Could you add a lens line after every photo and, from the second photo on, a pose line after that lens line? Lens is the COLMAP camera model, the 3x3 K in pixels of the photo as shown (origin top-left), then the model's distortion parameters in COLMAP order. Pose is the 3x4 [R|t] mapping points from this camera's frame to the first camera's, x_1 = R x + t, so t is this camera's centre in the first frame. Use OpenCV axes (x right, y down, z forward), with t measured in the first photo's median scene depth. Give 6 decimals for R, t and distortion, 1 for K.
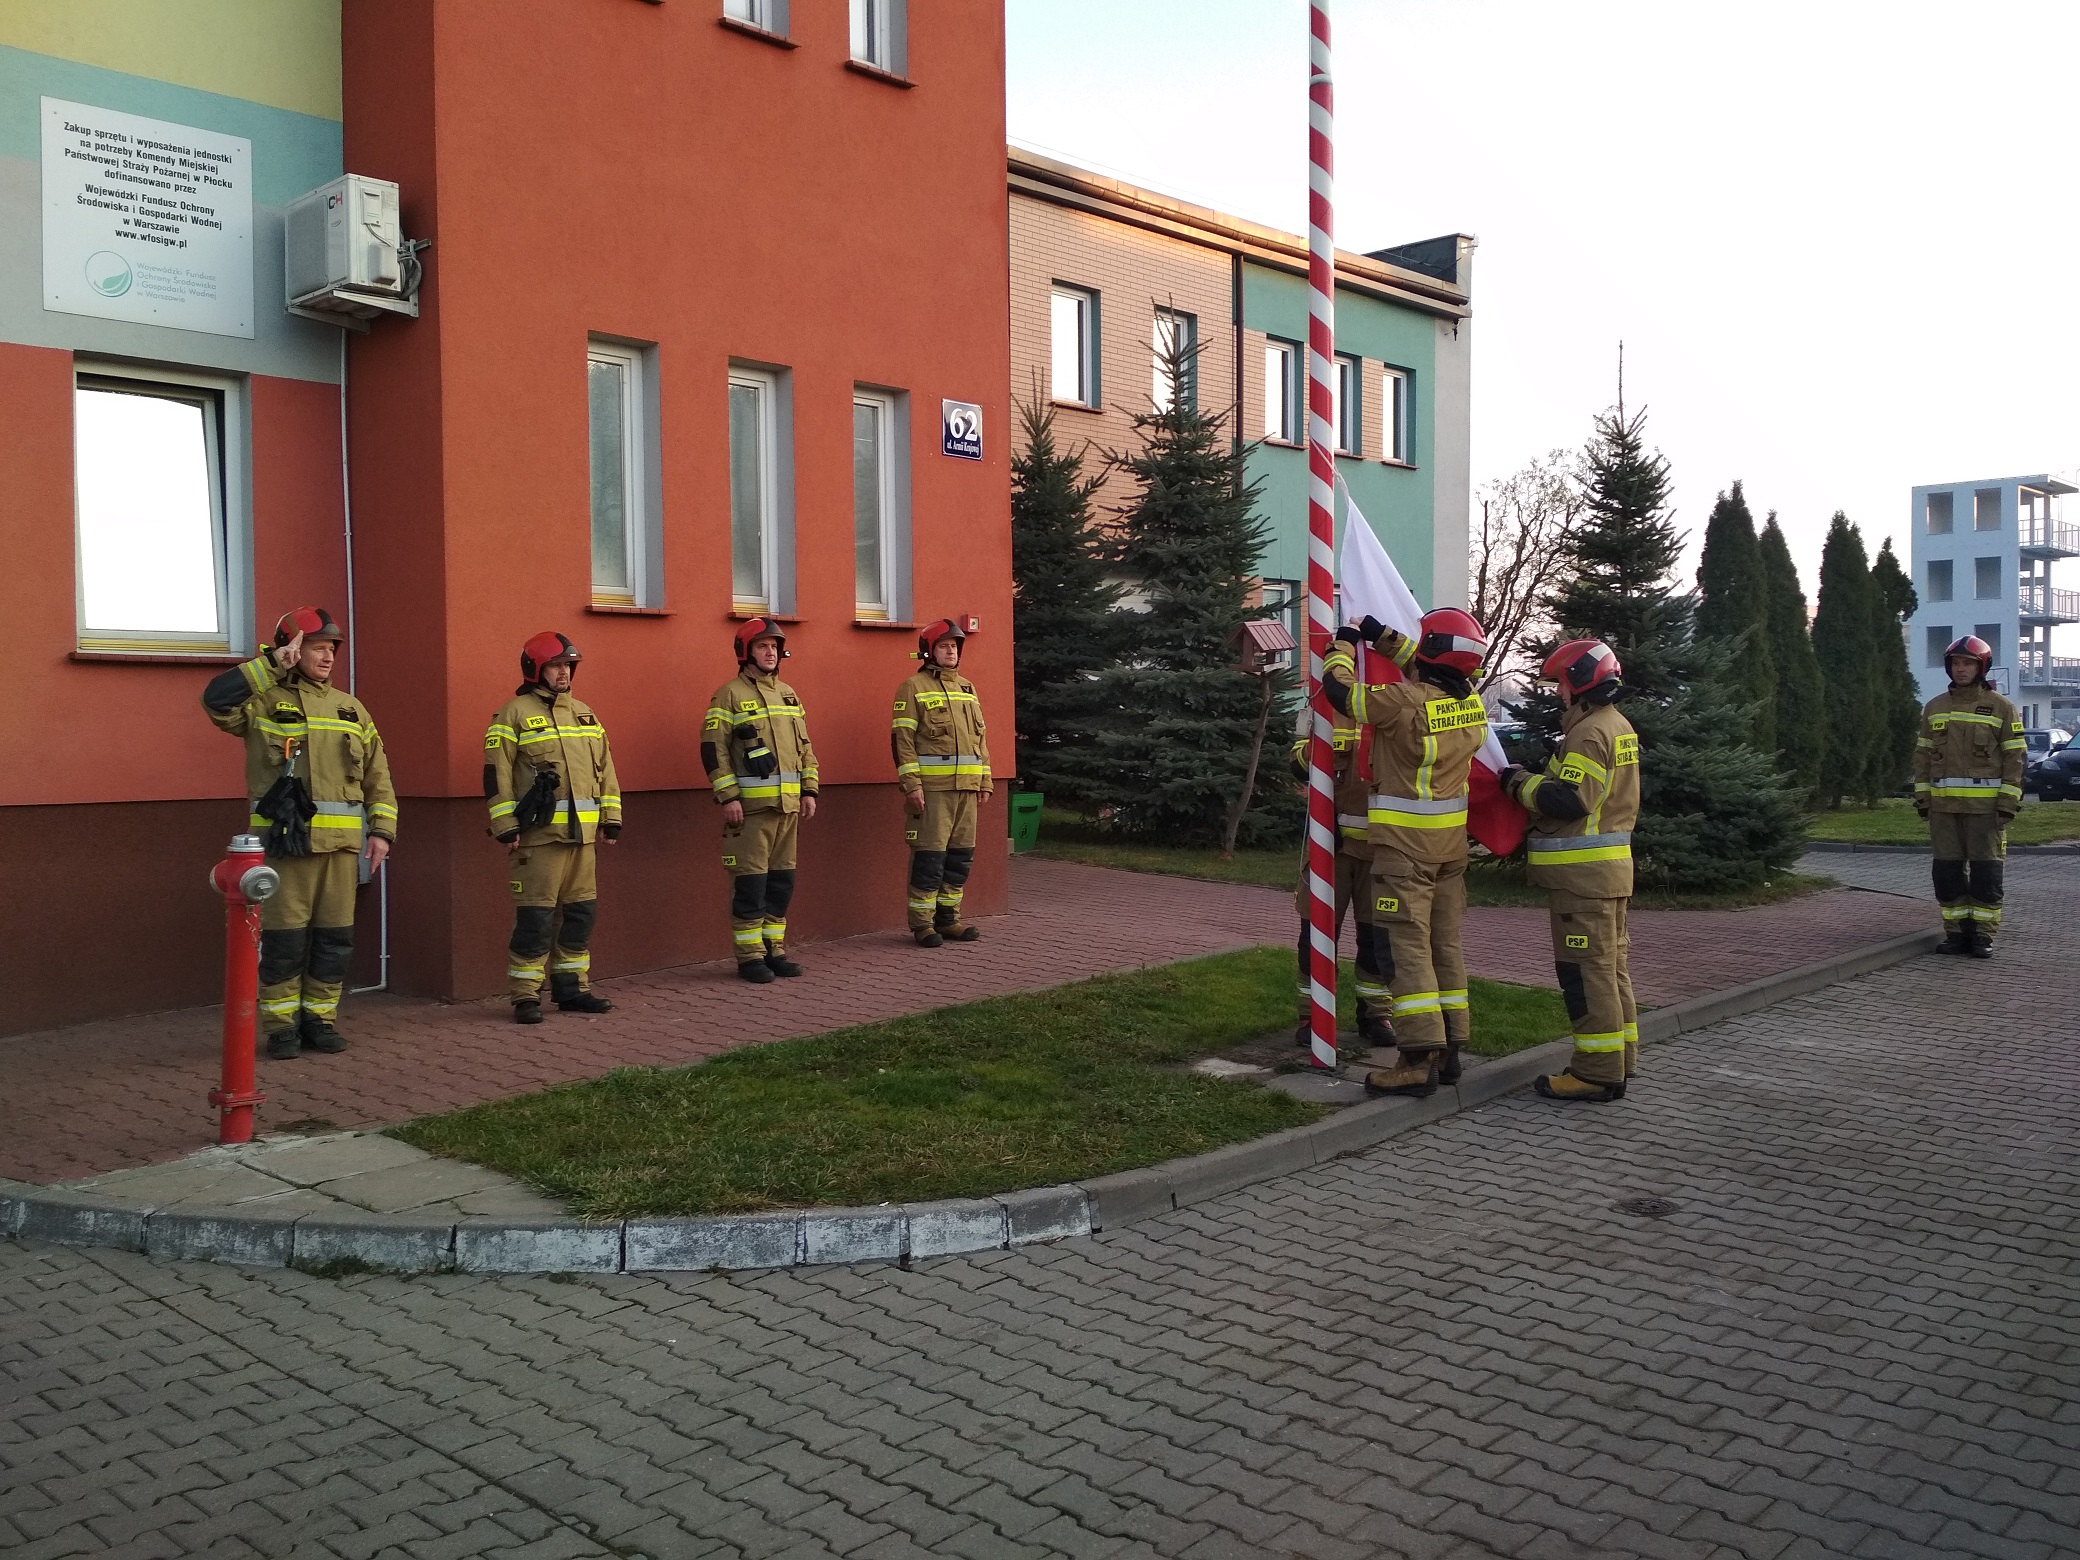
lens RADIAL K [[1806.2, 0, 1046.3], [0, 1806.2, 784.4], [0, 0, 1]] dist [-0.041756, -0.011806]
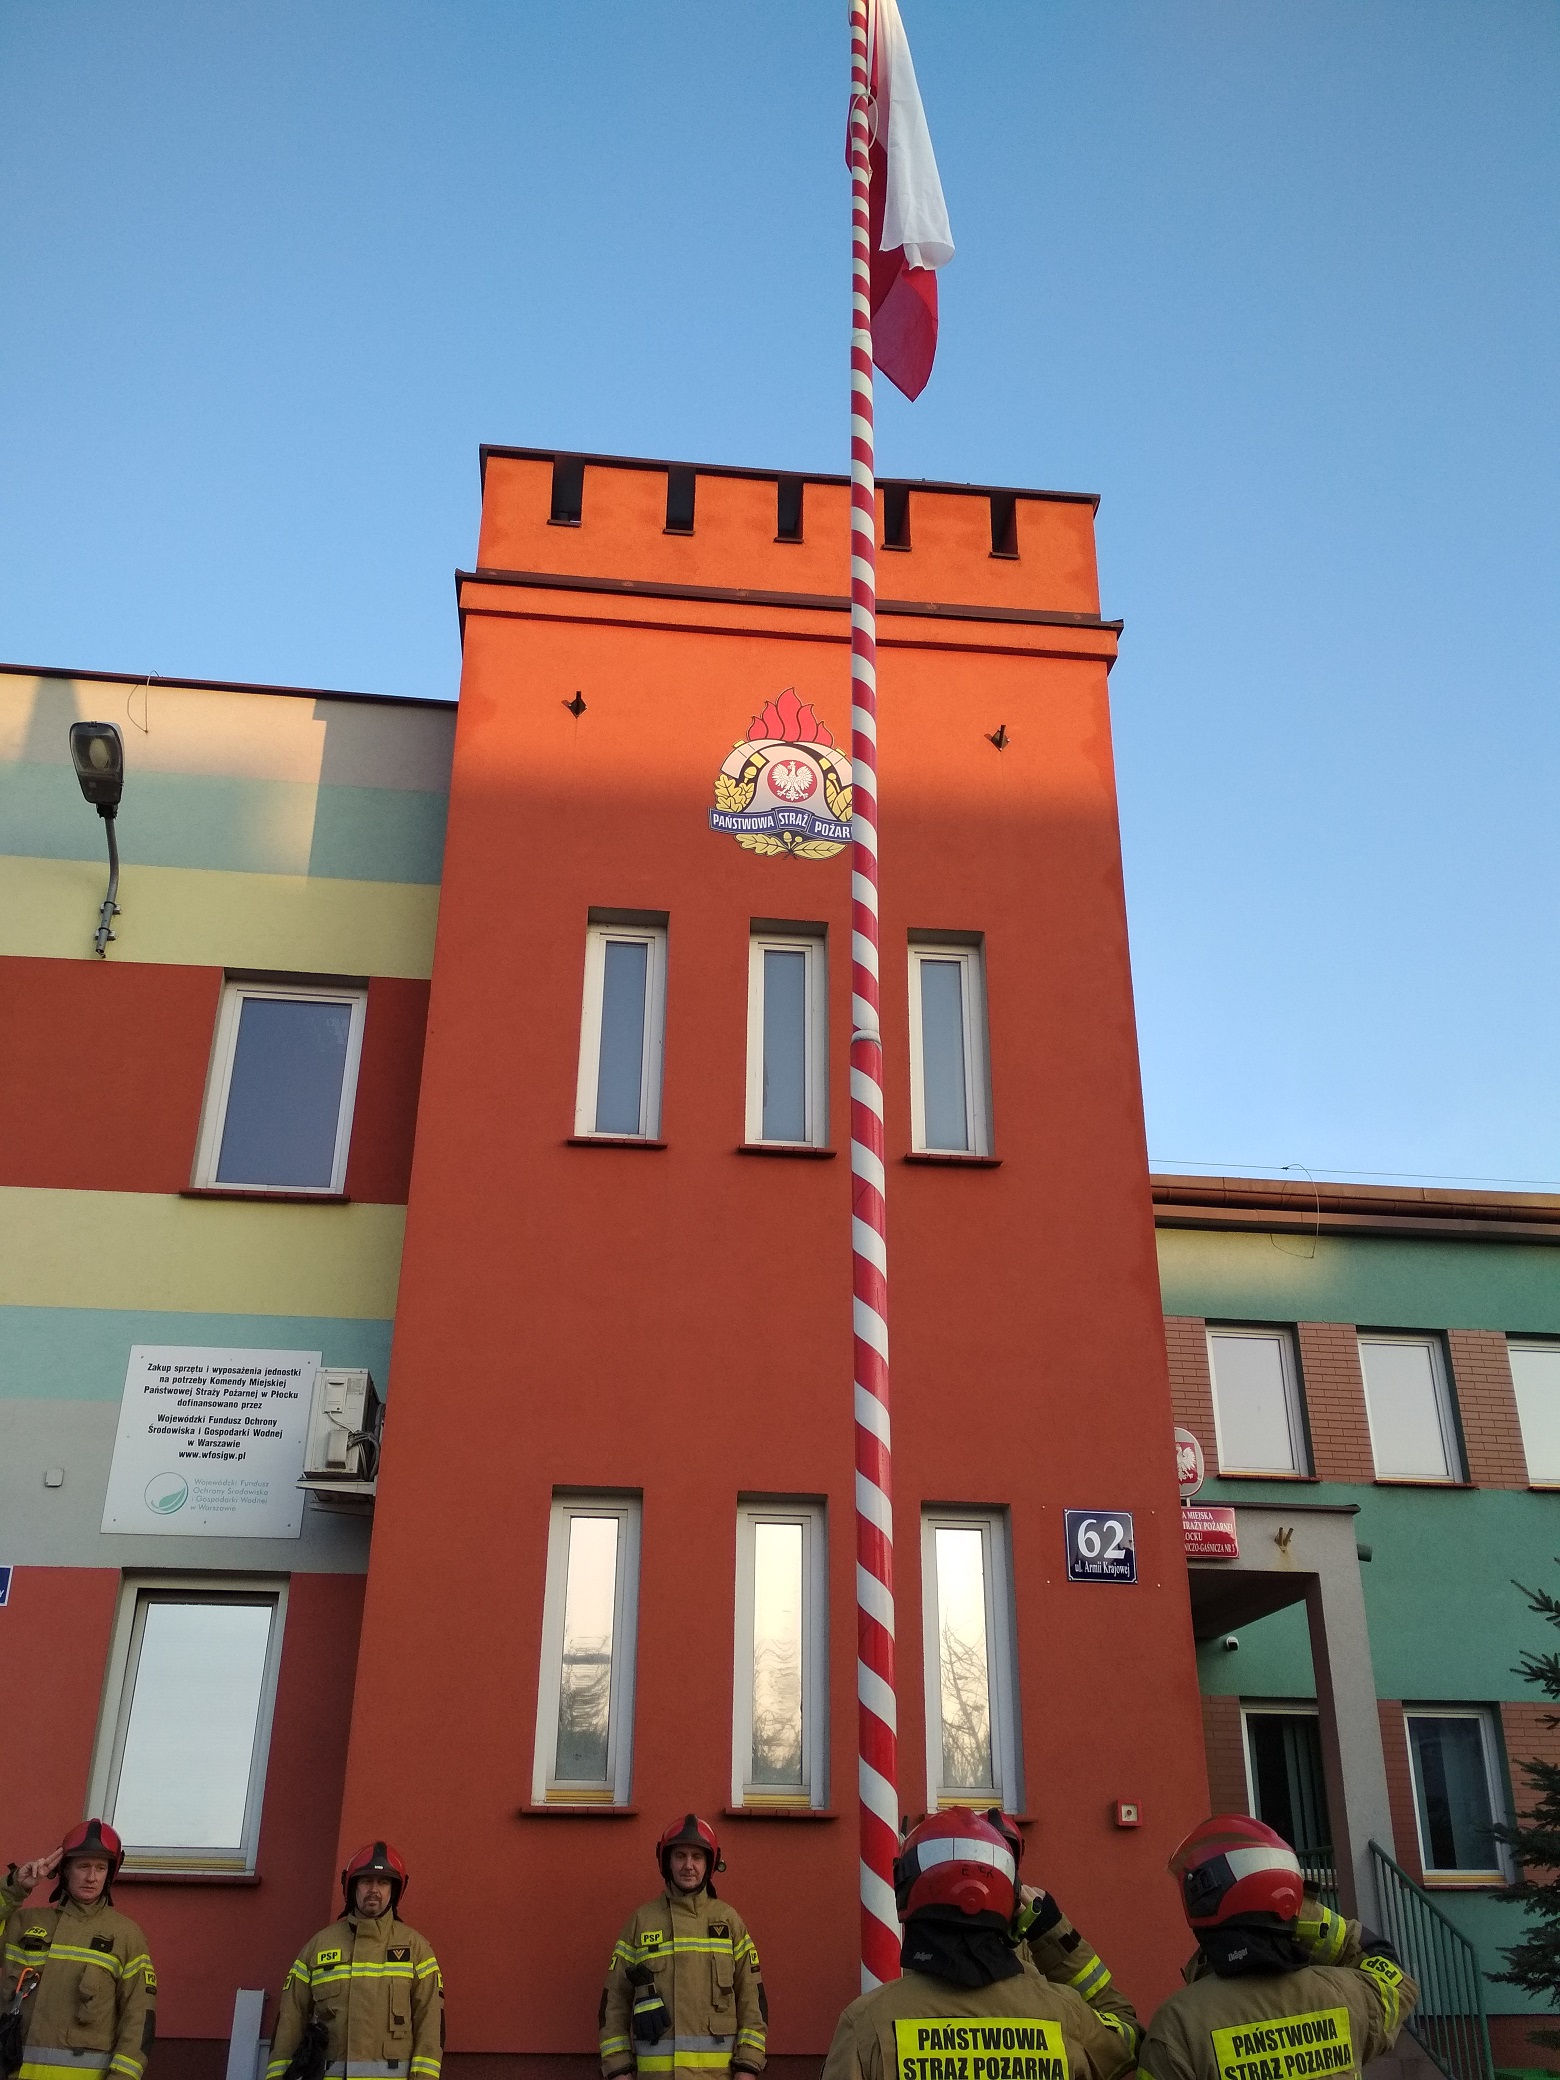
lens RADIAL K [[1806.2, 0, 781.4], [0, 1806.2, 1049.2], [0, 0, 1]] dist [-0.041756, -0.011806]
pose [[0.757343, -0.286304, -0.586909, 0.466247], [-0.029246, 0.882992, -0.468476, -0.024728], [0.652362, 0.371961, 0.660354, 0.413753]]
